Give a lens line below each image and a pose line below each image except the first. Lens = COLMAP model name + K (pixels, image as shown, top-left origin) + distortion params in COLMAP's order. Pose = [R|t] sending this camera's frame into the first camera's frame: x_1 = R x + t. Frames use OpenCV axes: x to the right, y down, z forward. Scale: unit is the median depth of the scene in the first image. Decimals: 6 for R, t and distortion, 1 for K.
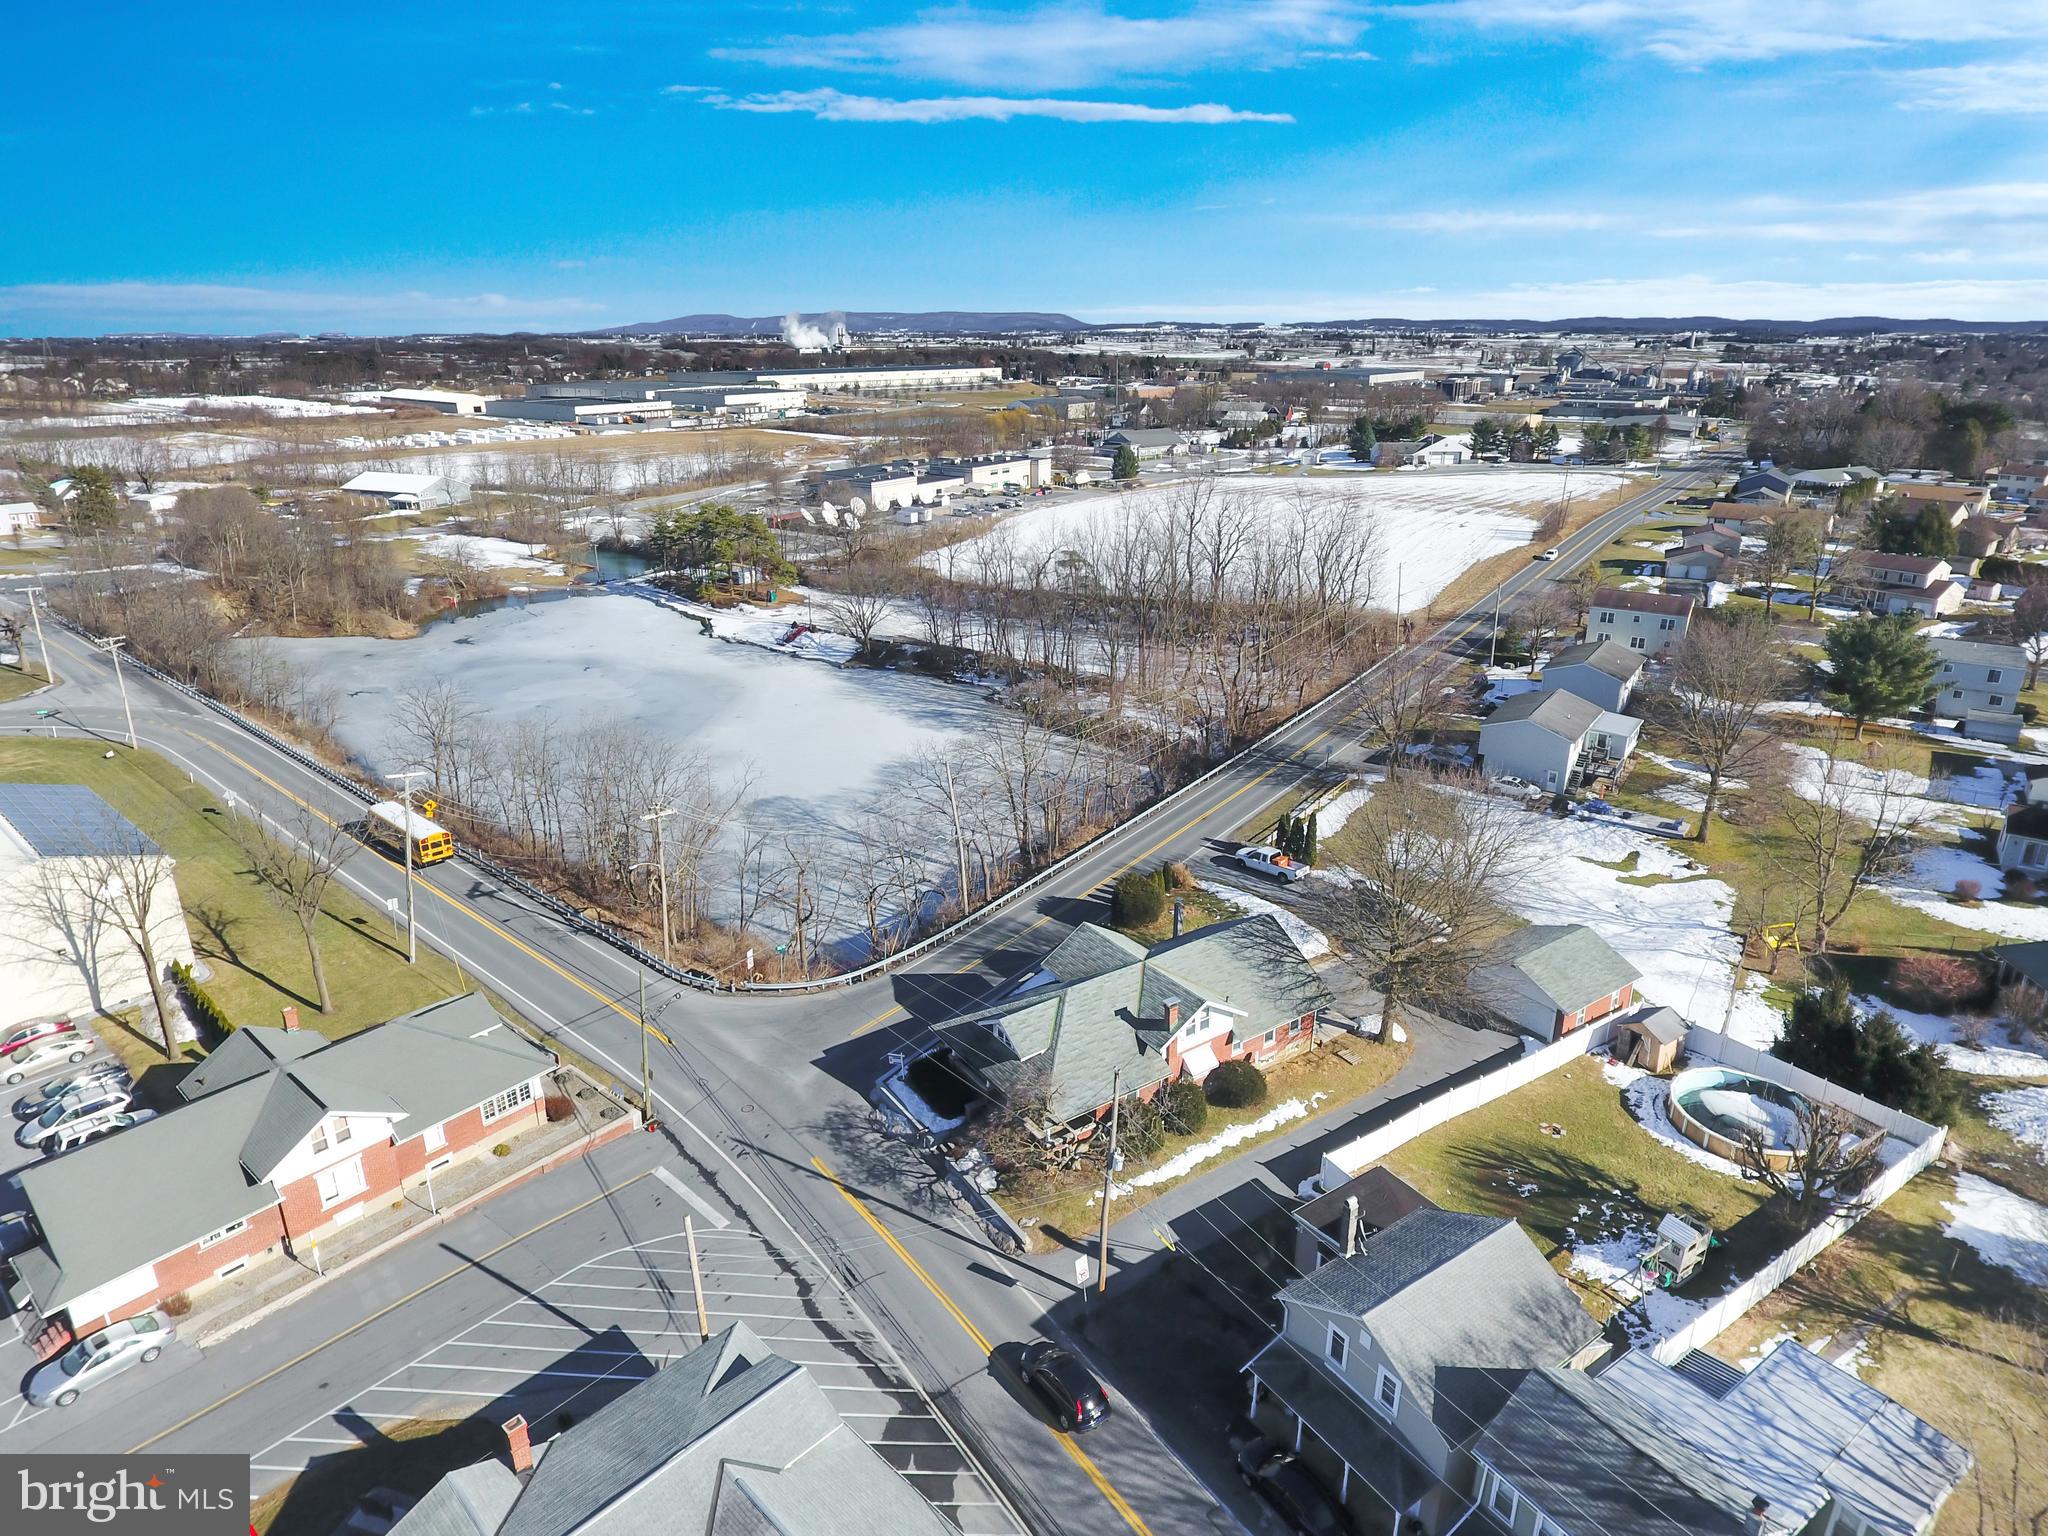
lens RADIAL K [[1194.6, 0, 1036.2], [0, 1194.6, 737.9], [0, 0, 1]] dist [-0.002867, -0.002579]
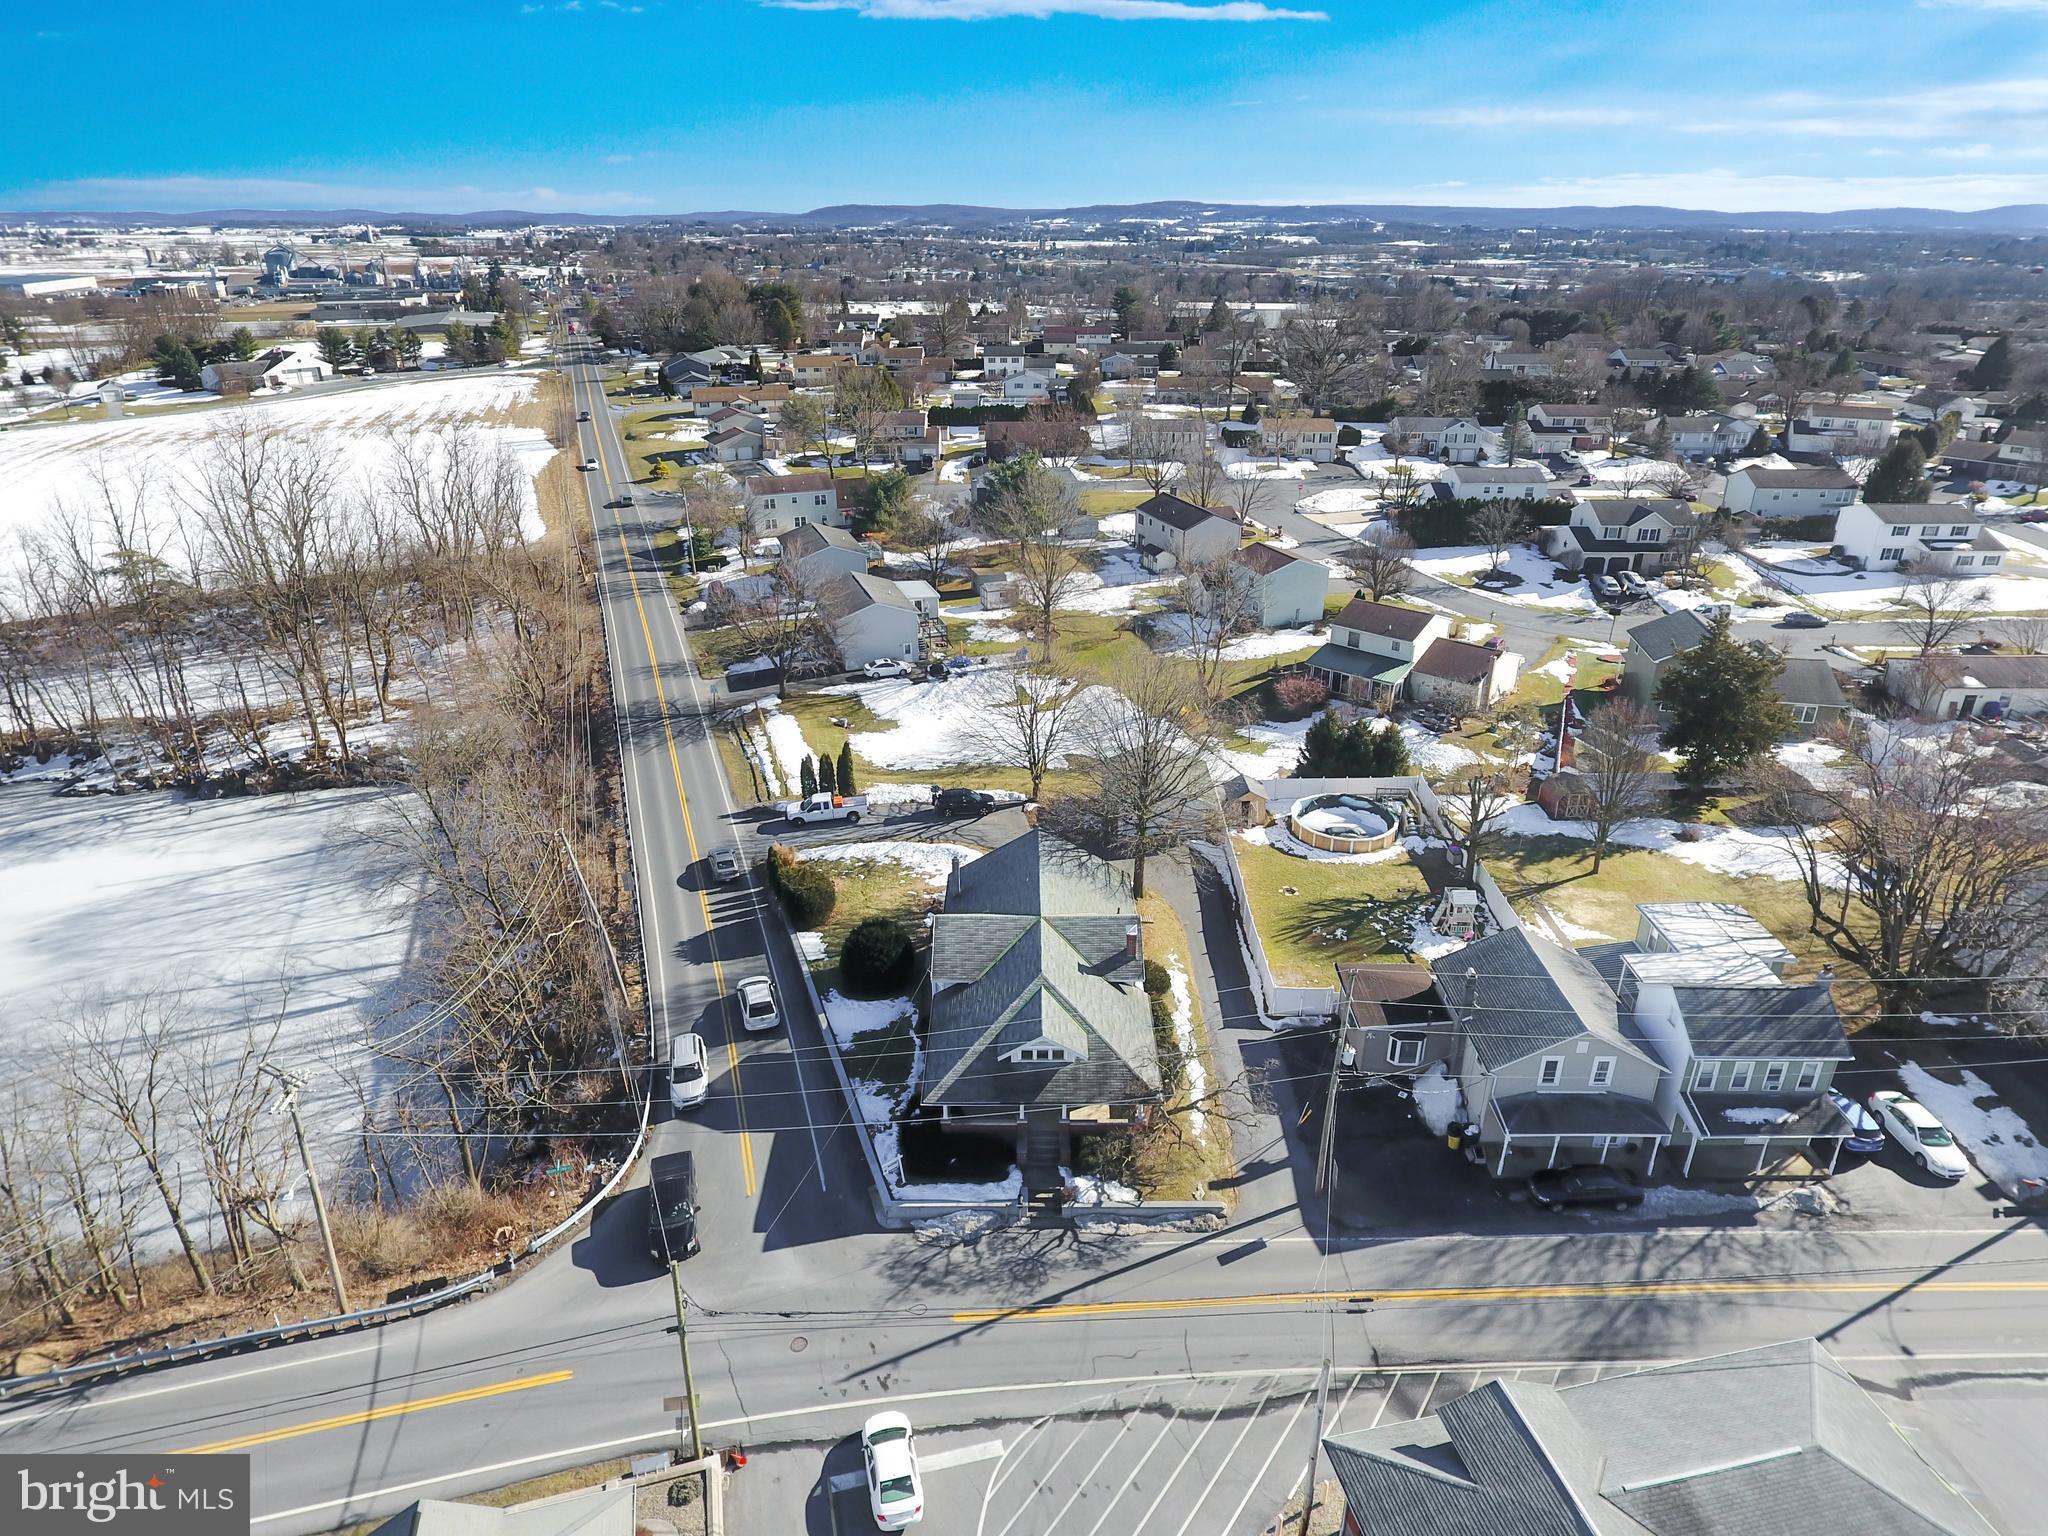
lens RADIAL K [[1194.6, 0, 1036.2], [0, 1194.6, 737.9], [0, 0, 1]] dist [-0.002867, -0.002579]
pose [[0.566718, -0.326006, 0.756671, -0.483298], [0.266175, 0.941585, 0.206320, -0.117026], [-0.779732, 0.084481, 0.620388, 0.343181]]
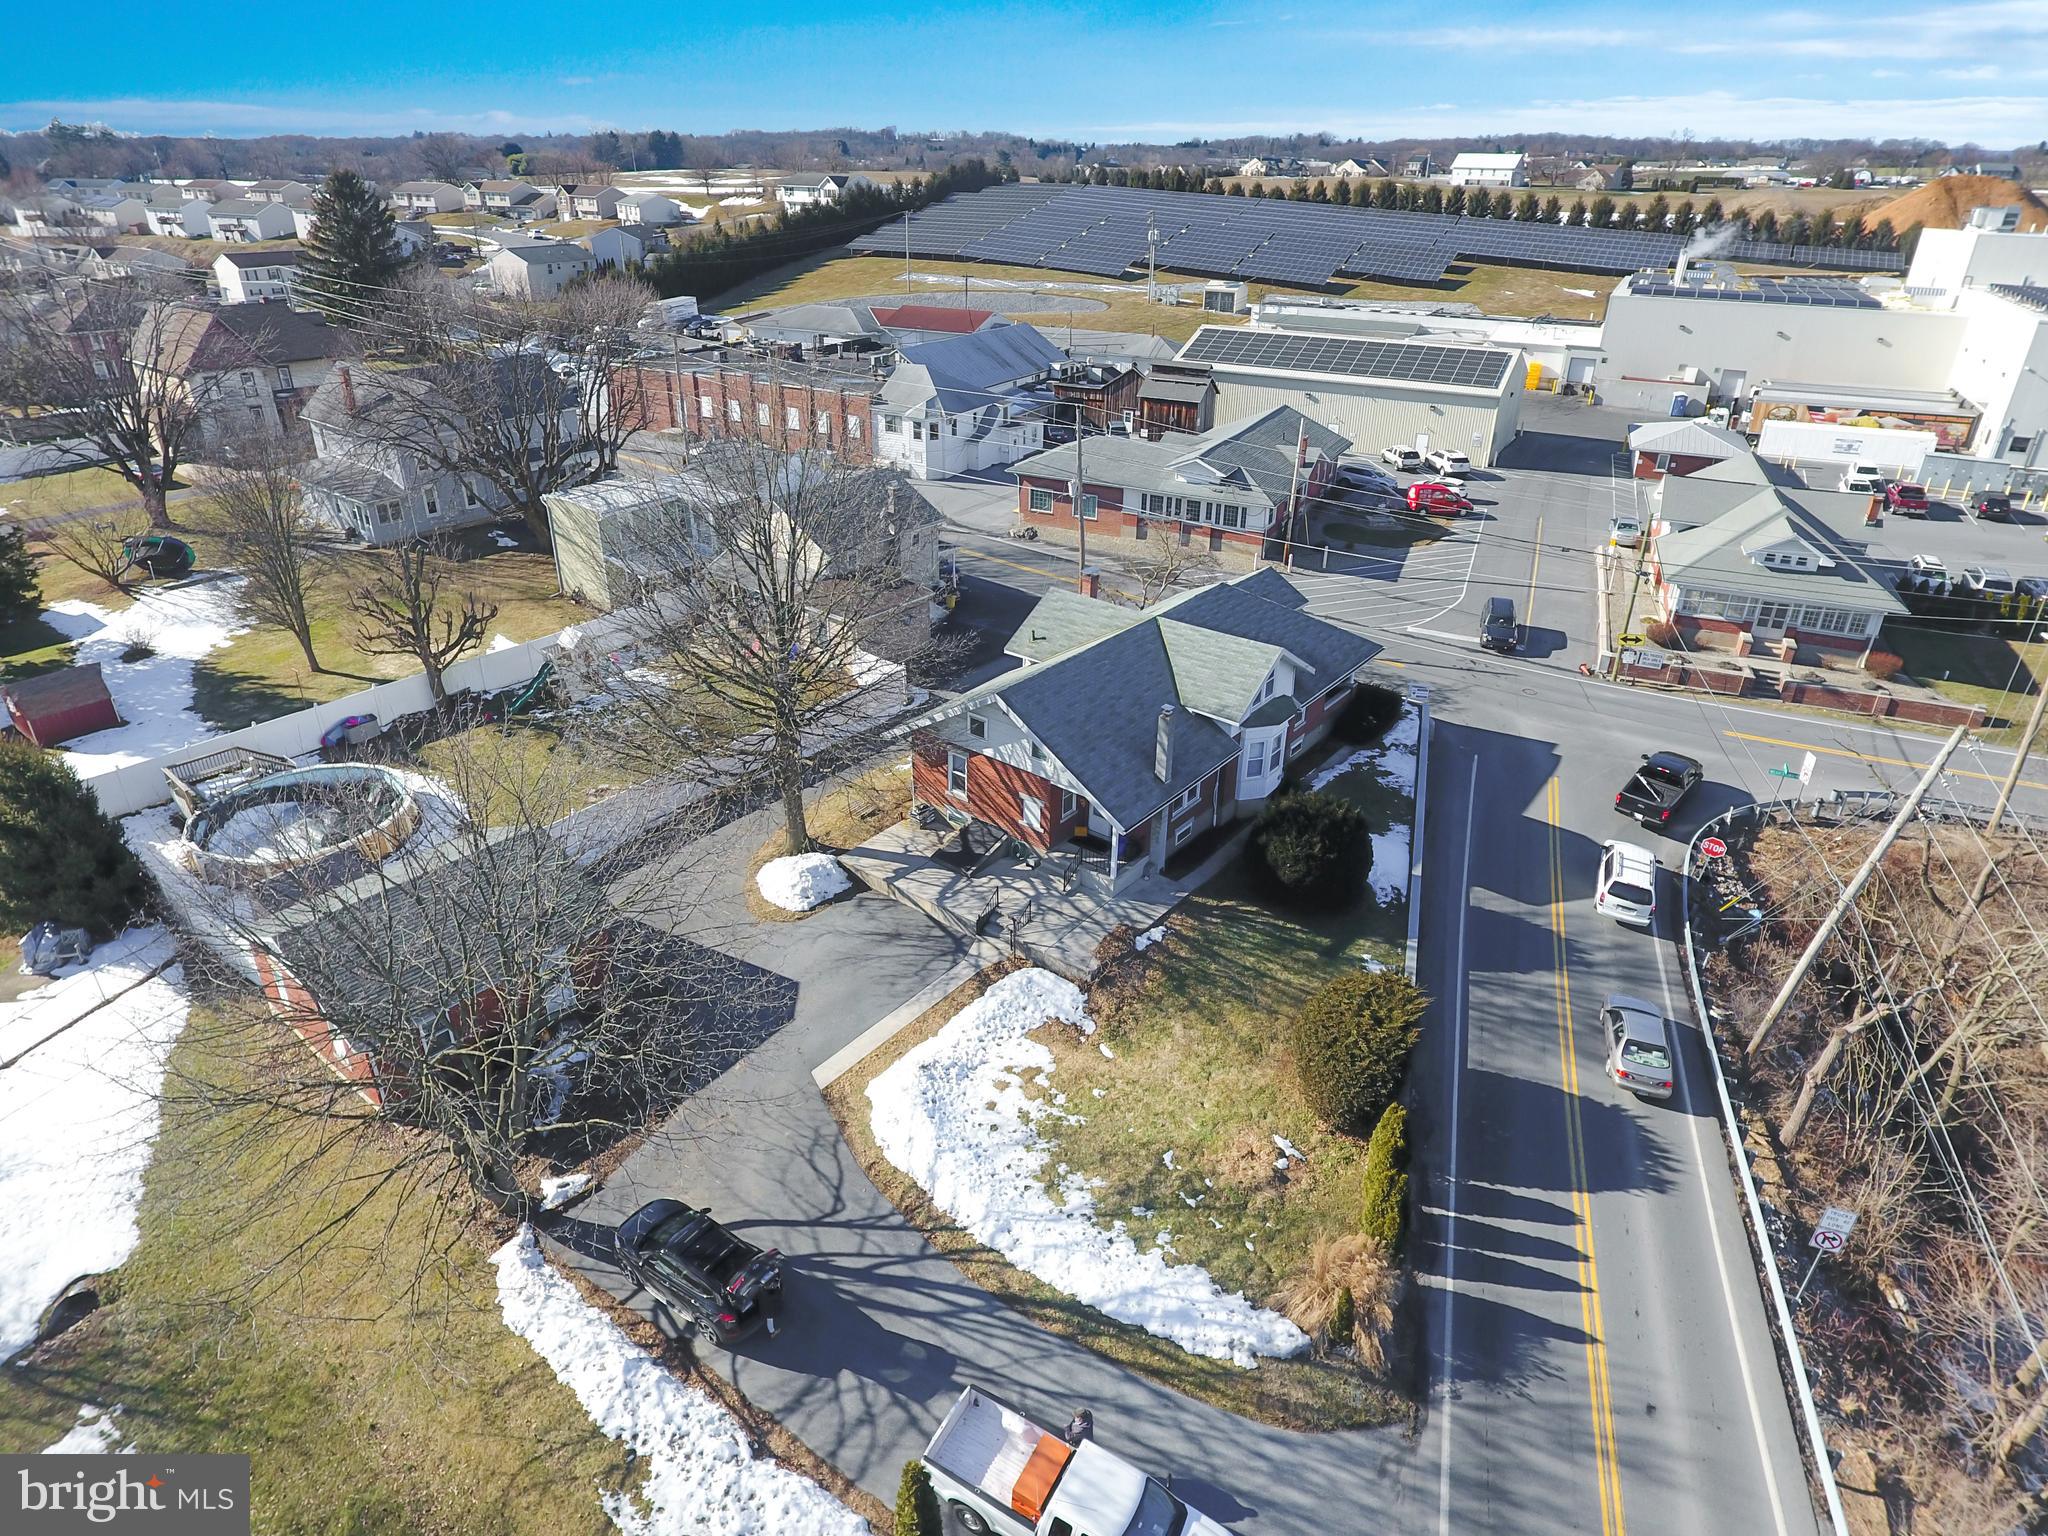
lens RADIAL K [[1194.6, 0, 1036.2], [0, 1194.6, 737.9], [0, 0, 1]] dist [-0.002867, -0.002579]
pose [[-0.954408, 0.116358, -0.274892, 0.303203], [-0.112233, 0.713451, 0.691659, -0.204230], [0.276602, 0.690977, -0.667864, 1.261095]]
